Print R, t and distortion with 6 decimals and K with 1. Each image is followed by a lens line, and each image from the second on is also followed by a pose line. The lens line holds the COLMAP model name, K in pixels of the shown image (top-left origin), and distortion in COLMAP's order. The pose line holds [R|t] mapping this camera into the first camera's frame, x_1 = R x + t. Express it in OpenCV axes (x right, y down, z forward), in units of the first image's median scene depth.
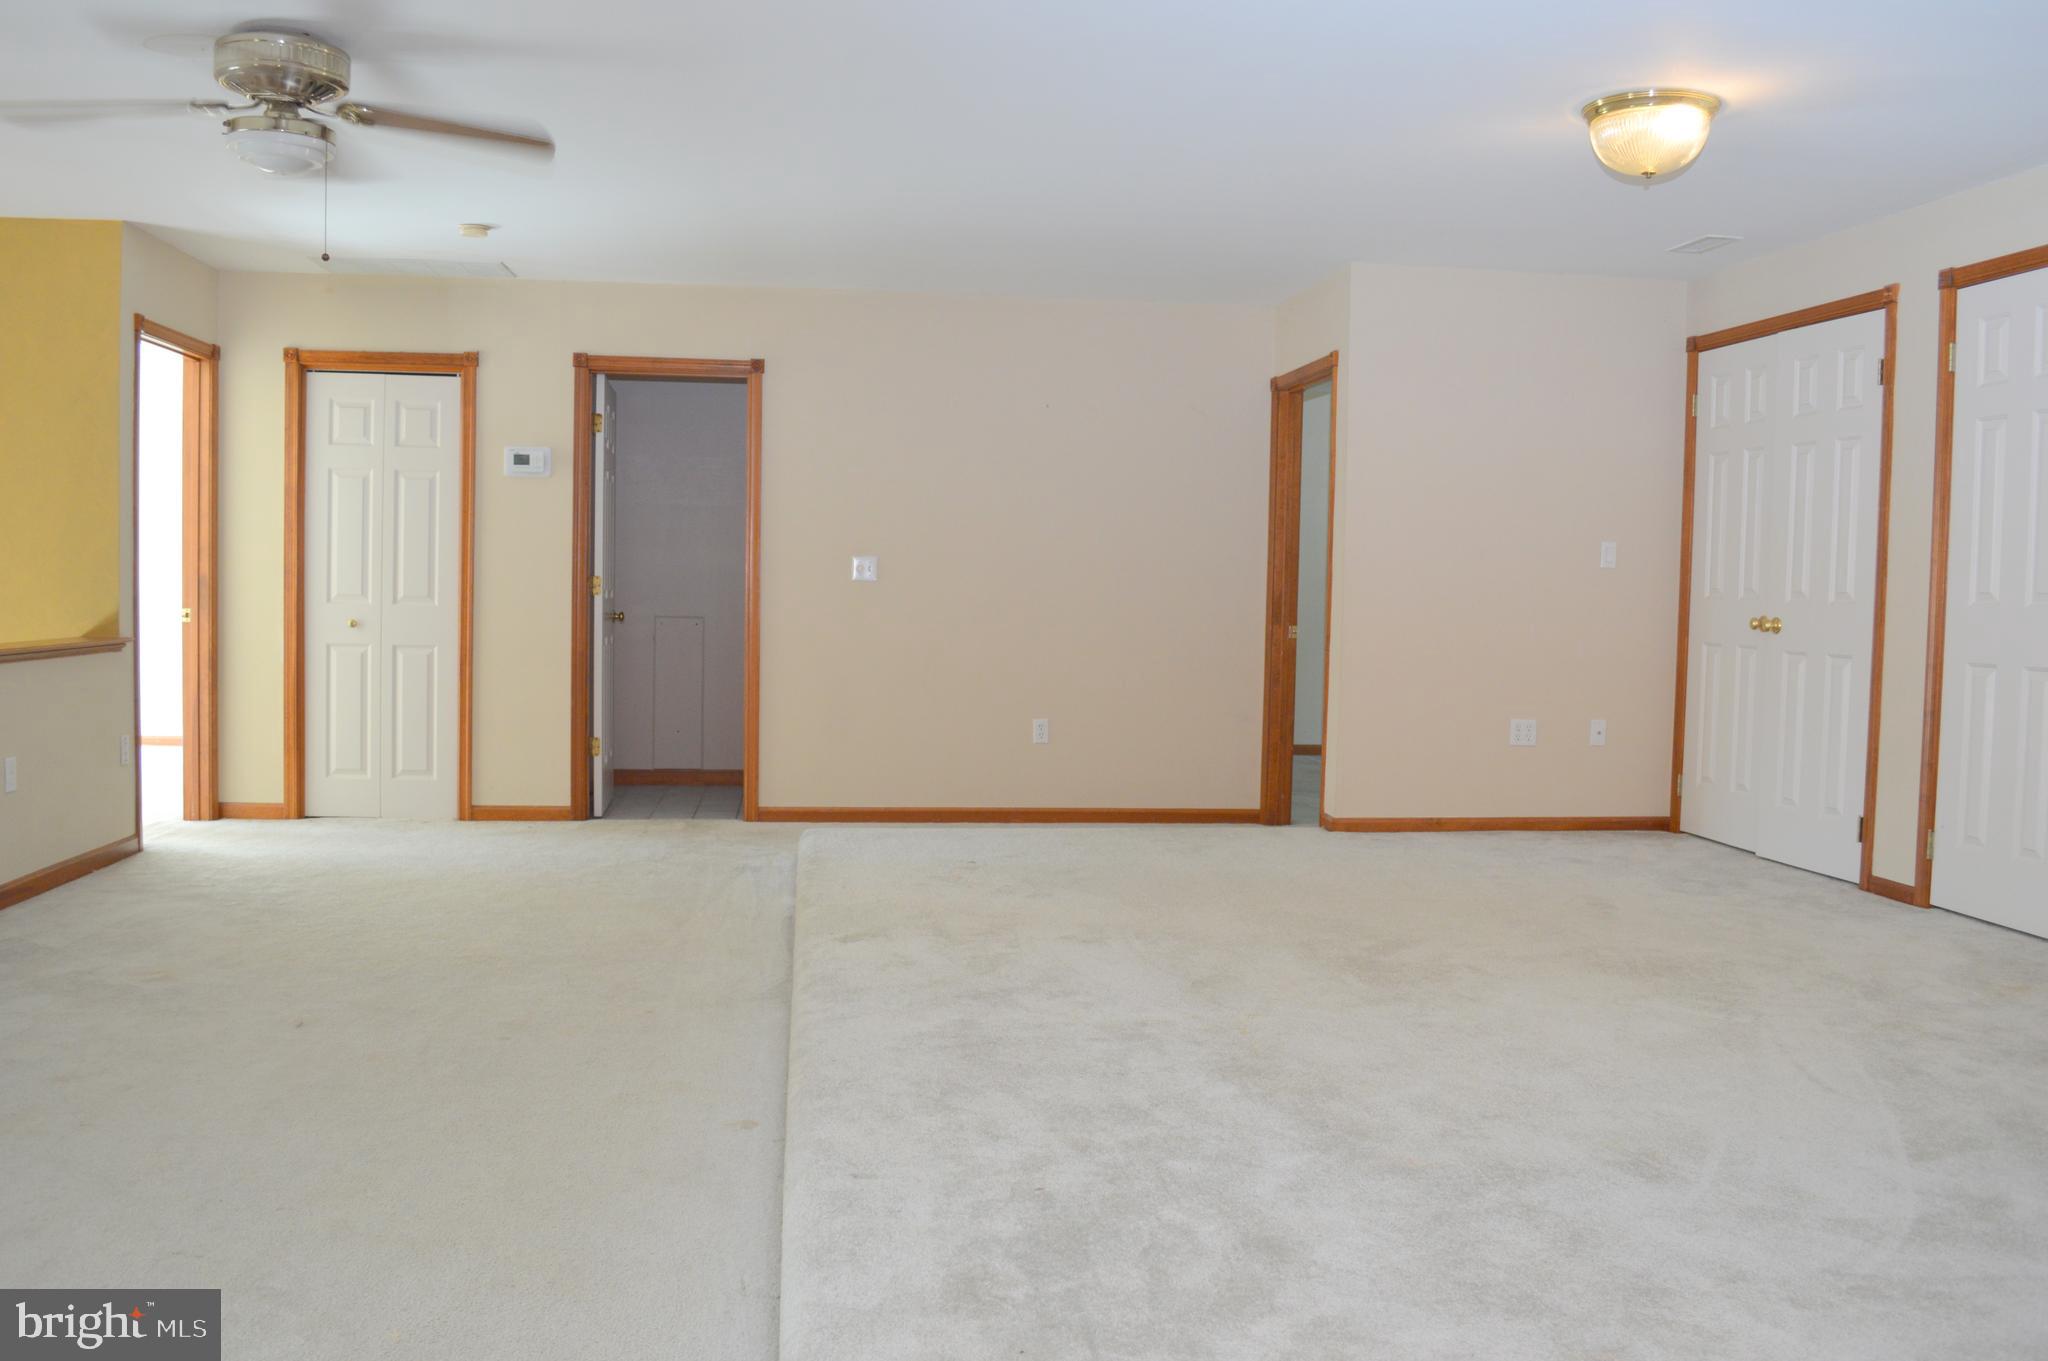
lens RADIAL K [[1632.8, 0, 1021.6], [0, 1632.8, 689.9], [0, 0, 1]] dist [-0.087976, 0.011742]
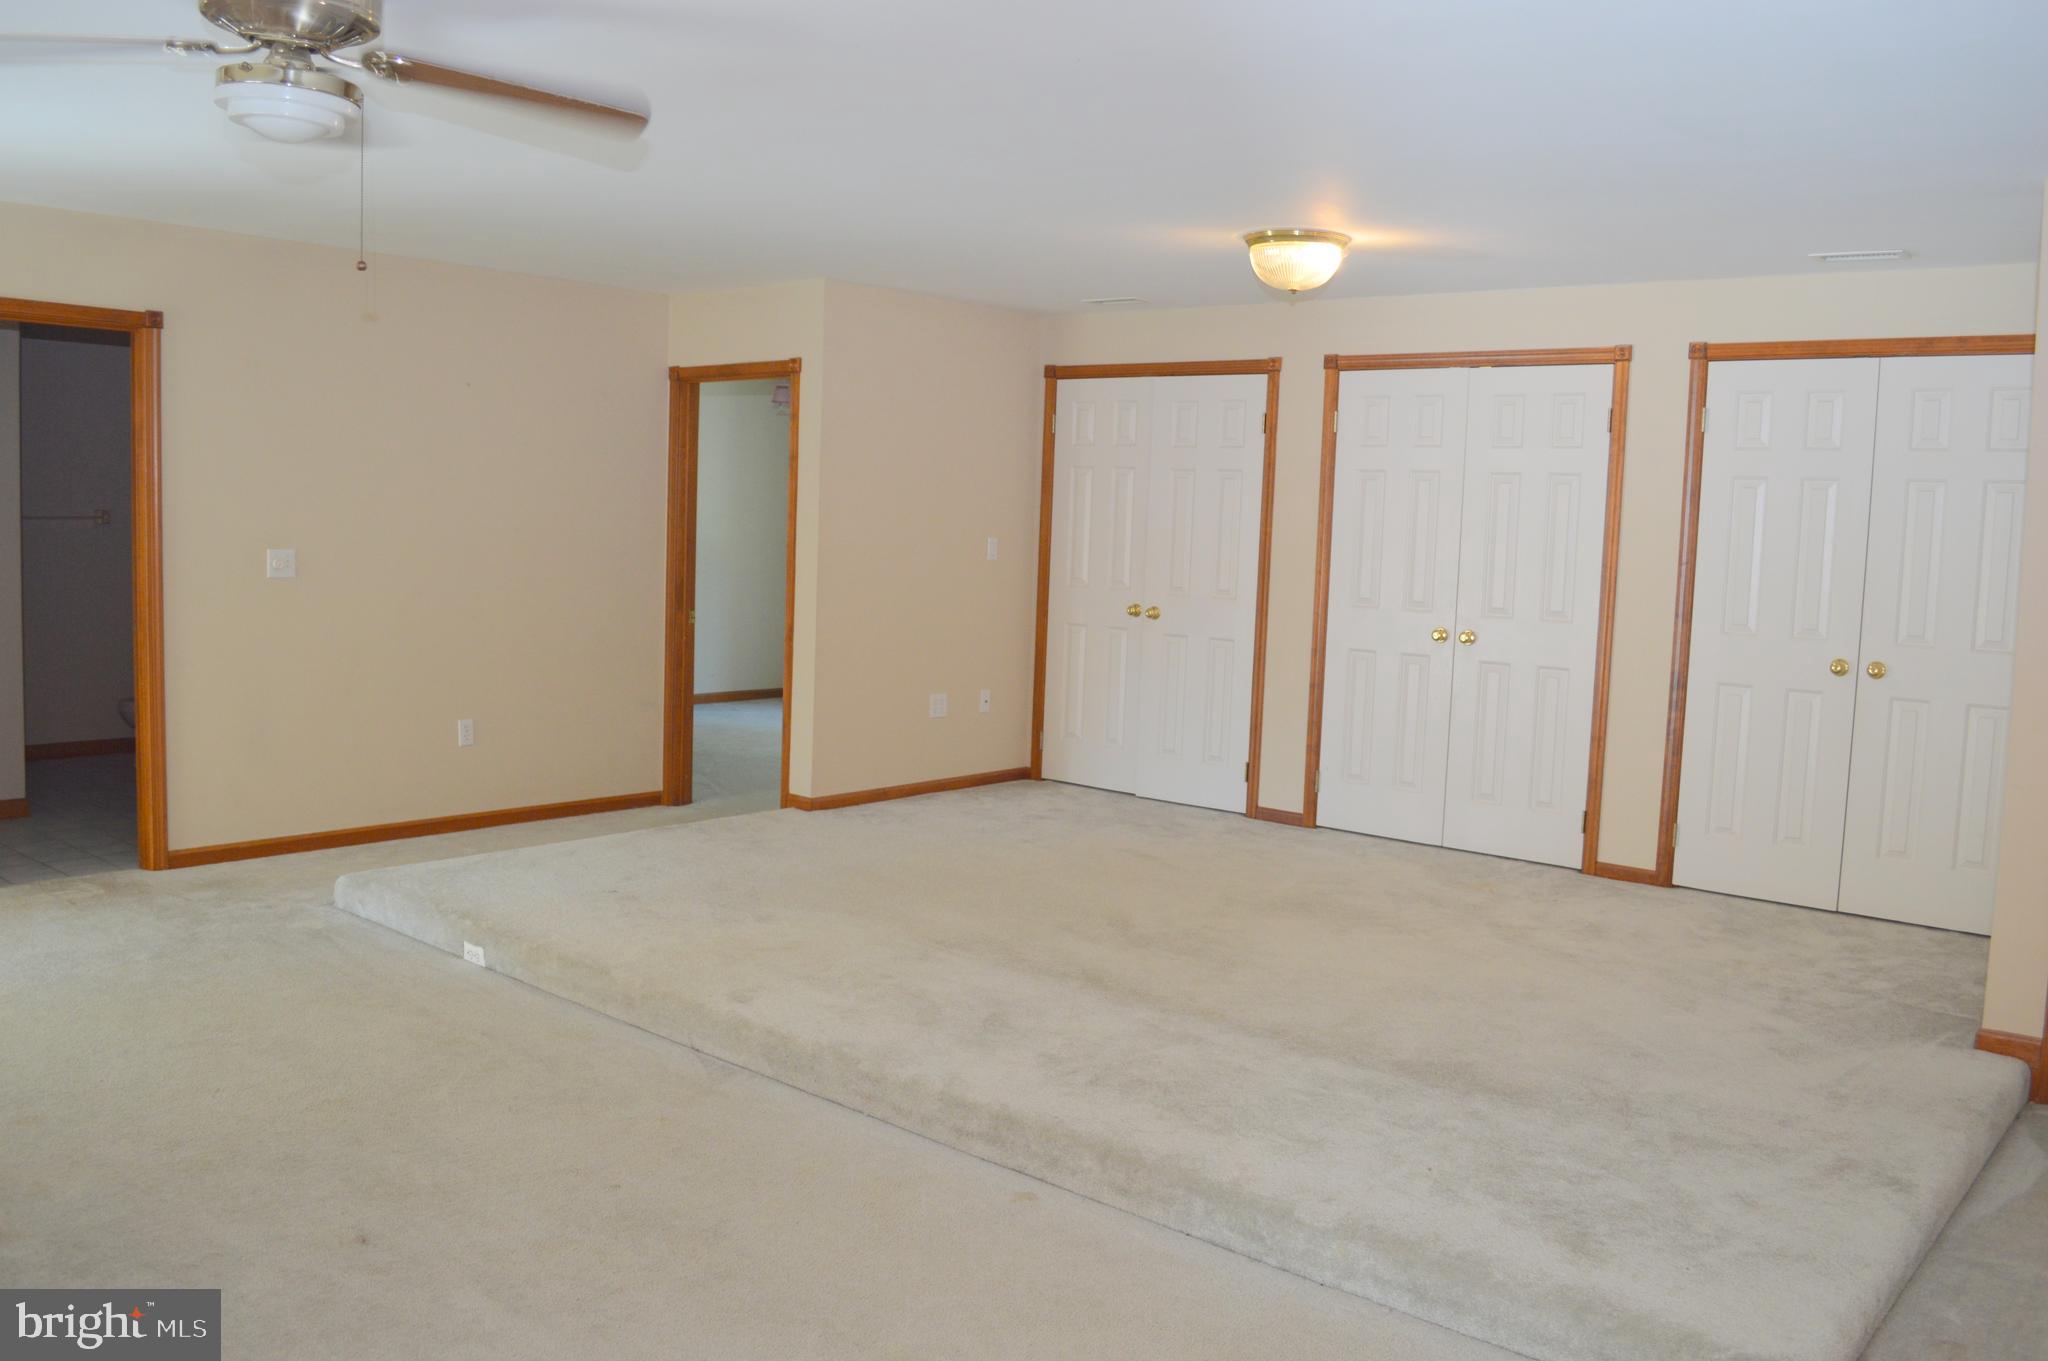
lens RADIAL K [[1632.8, 0, 985.7], [0, 1632.8, 682.5], [0, 0, 1]] dist [-0.087976, 0.011742]
pose [[0.738824, -0.061748, 0.671064, -0.531399], [0.021203, 0.997430, 0.068435, -0.082872], [-0.673565, -0.036333, 0.738235, 0.157063]]
